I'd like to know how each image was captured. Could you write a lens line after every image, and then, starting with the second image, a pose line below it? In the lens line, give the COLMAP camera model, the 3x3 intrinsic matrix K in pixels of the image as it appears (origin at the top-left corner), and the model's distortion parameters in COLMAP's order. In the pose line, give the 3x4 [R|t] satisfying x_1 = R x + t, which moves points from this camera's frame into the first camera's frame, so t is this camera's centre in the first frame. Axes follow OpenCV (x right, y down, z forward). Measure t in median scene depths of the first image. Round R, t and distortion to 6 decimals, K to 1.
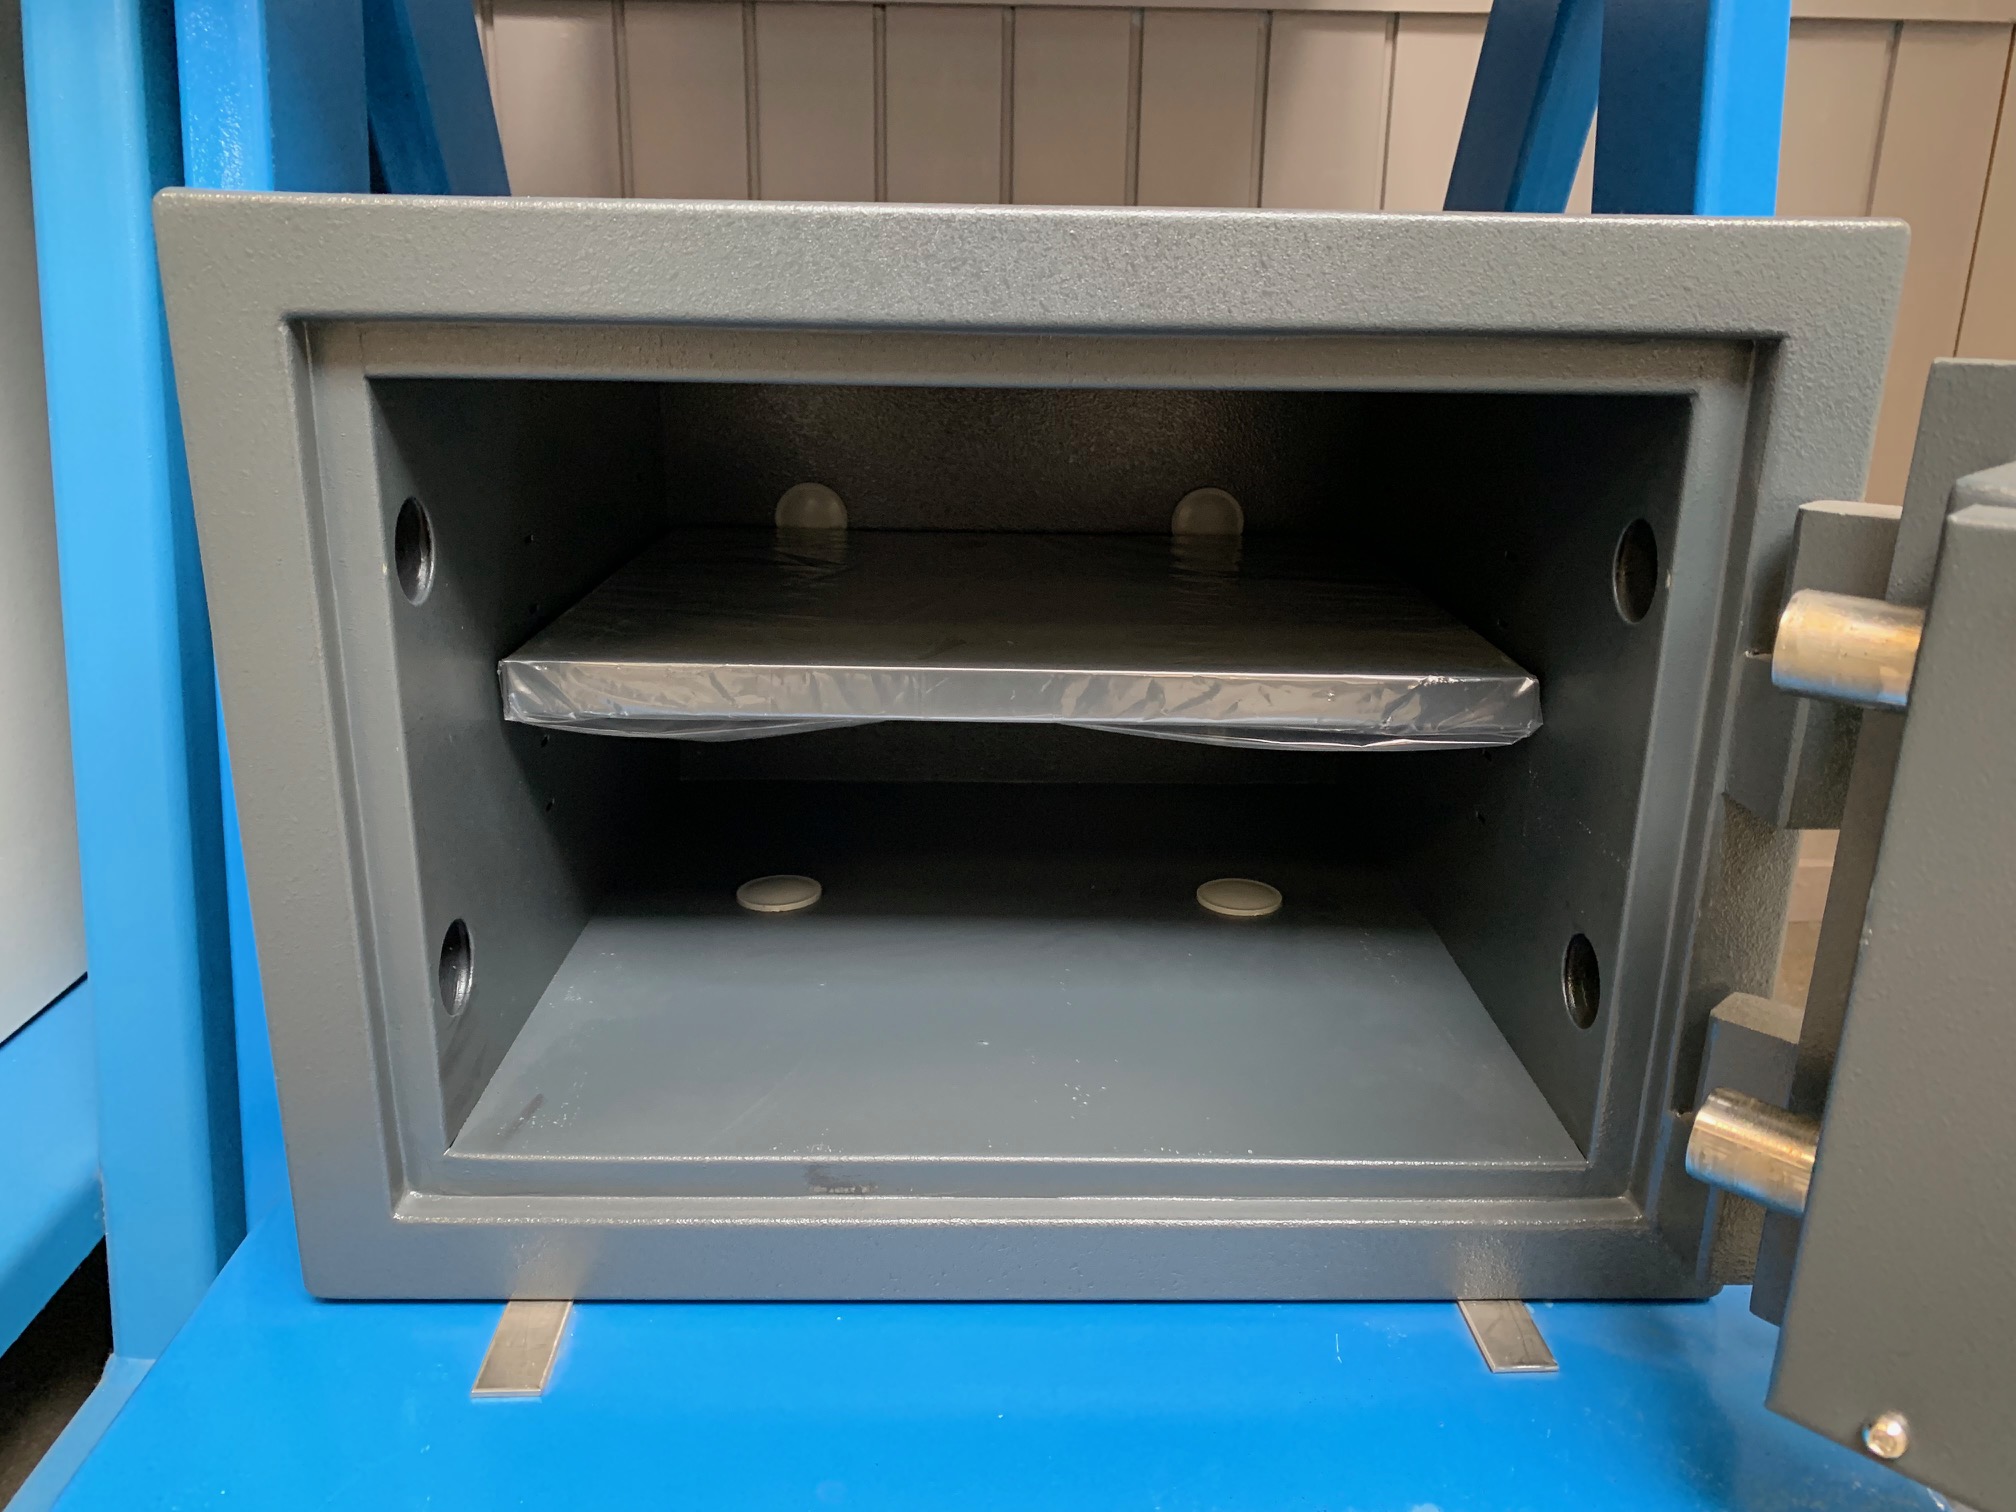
lens RADIAL K [[1551.8, 0, 1011.6], [0, 1551.8, 760.0], [0, 0, 1]] dist [-0.011110, 0.011497]
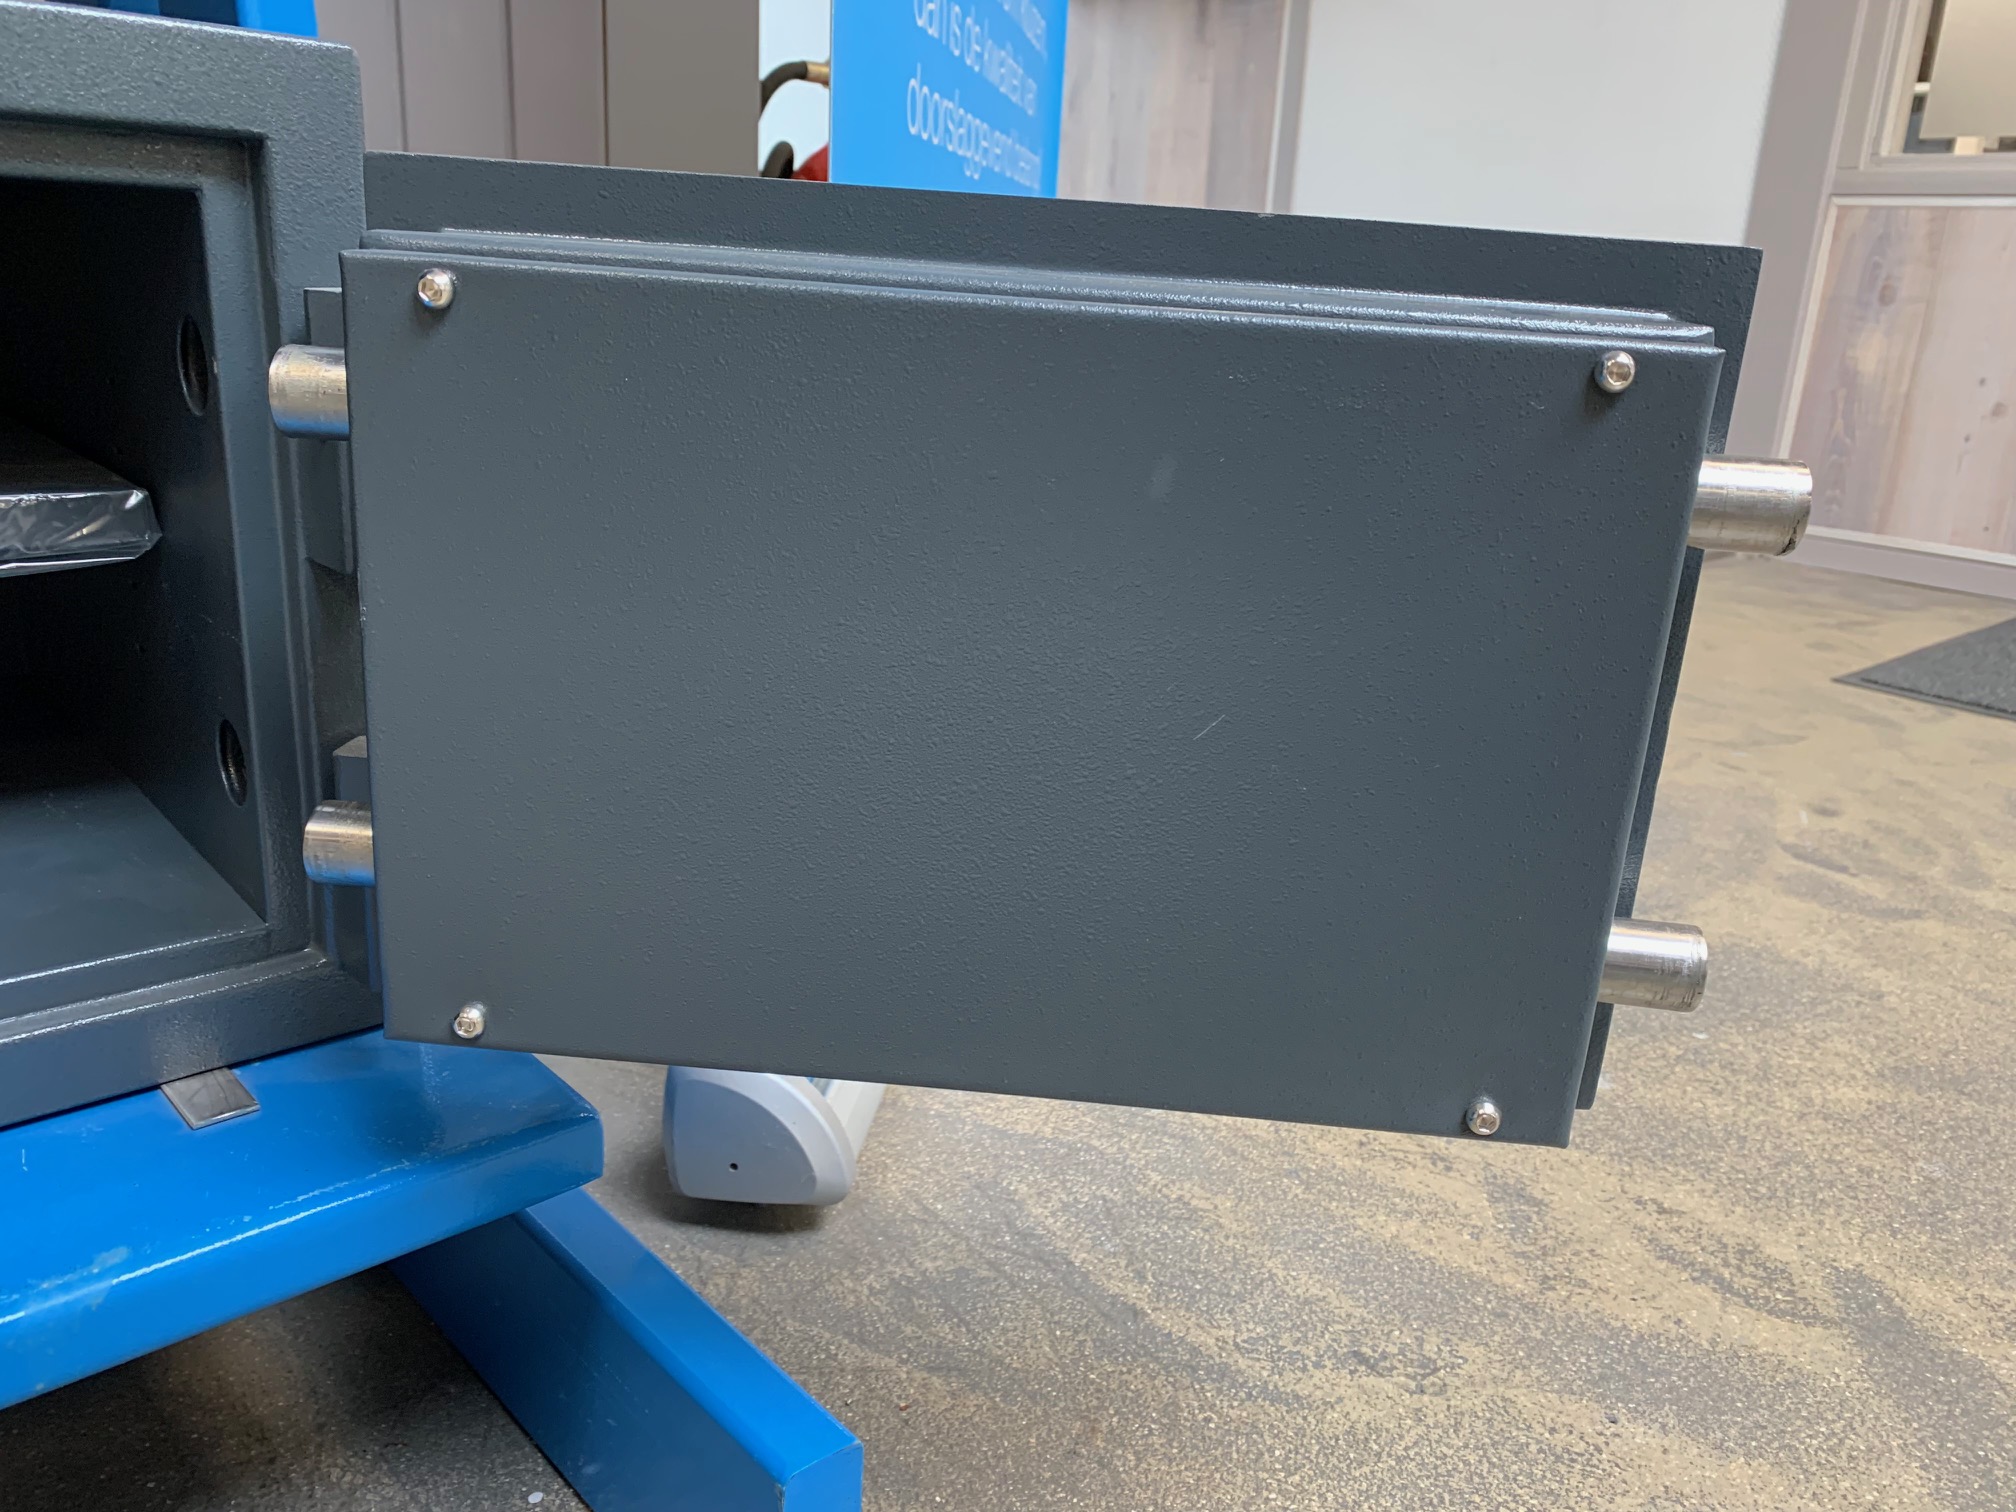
lens RADIAL K [[1551.8, 0, 1009.6], [0, 1551.8, 751.3], [0, 0, 1]] dist [-0.011110, 0.011497]
pose [[0.757631, -0.166542, 0.631078, 0.115610], [0.150568, 0.985415, 0.079290, 0.149803], [-0.635079, 0.034948, 0.771657, -0.187466]]
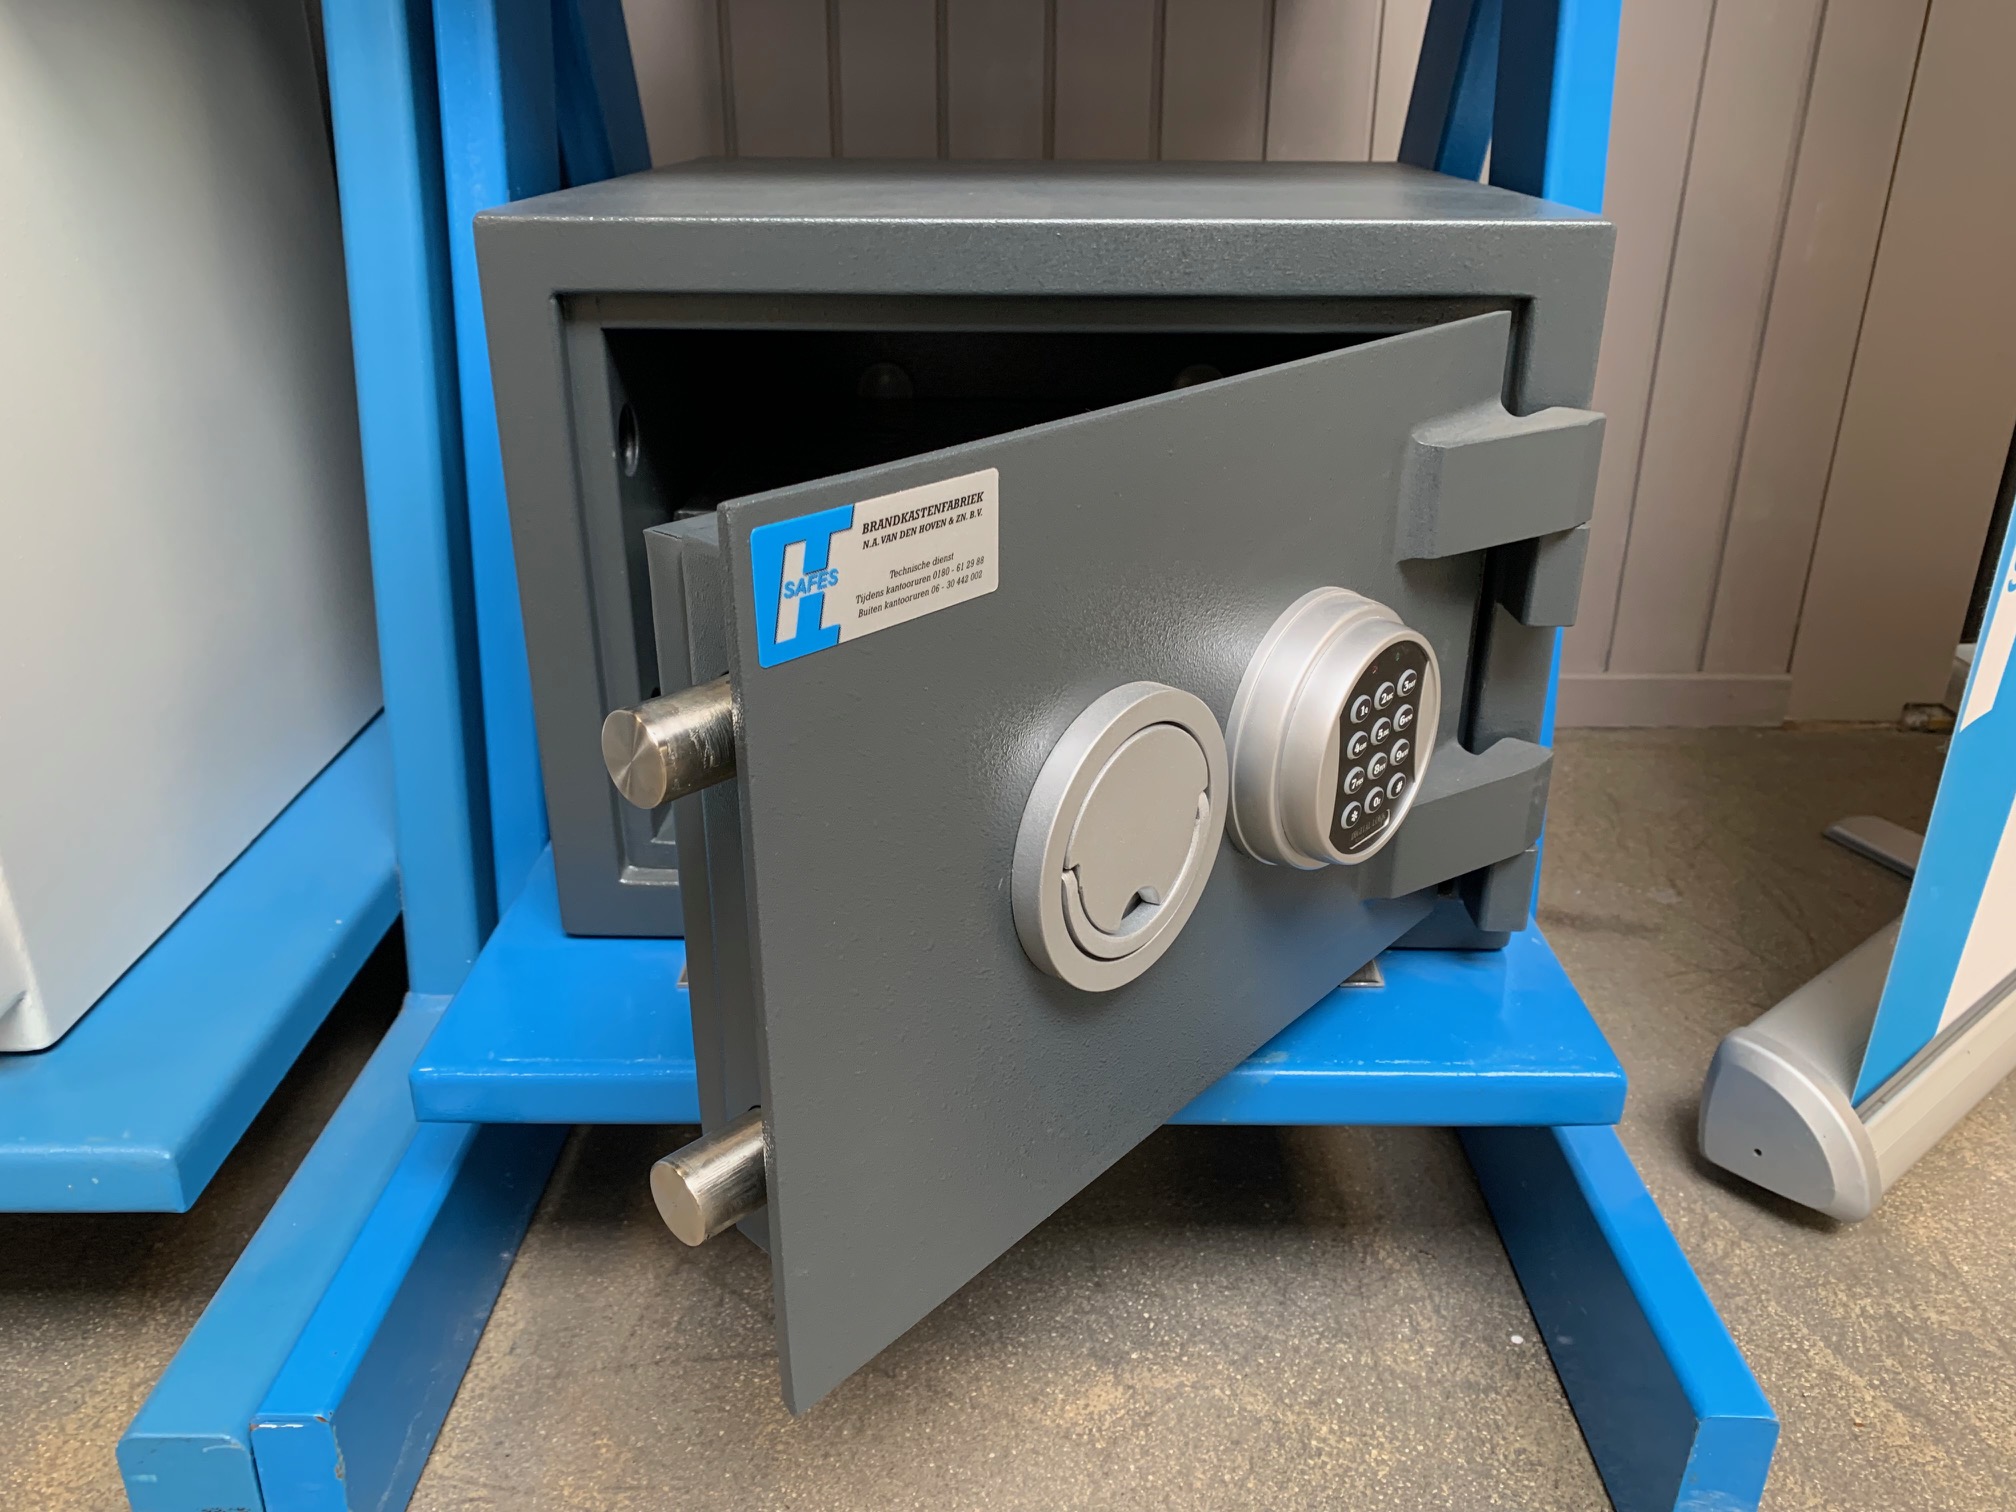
lens RADIAL K [[1551.8, 0, 1008.1], [0, 1551.8, 740.6], [0, 0, 1]] dist [-0.011110, 0.011497]
pose [[0.998869, 0.006547, -0.047096, 0.058978], [-0.001781, 0.994931, 0.100547, 0.003793], [0.047515, -0.100350, 0.993817, -0.527339]]
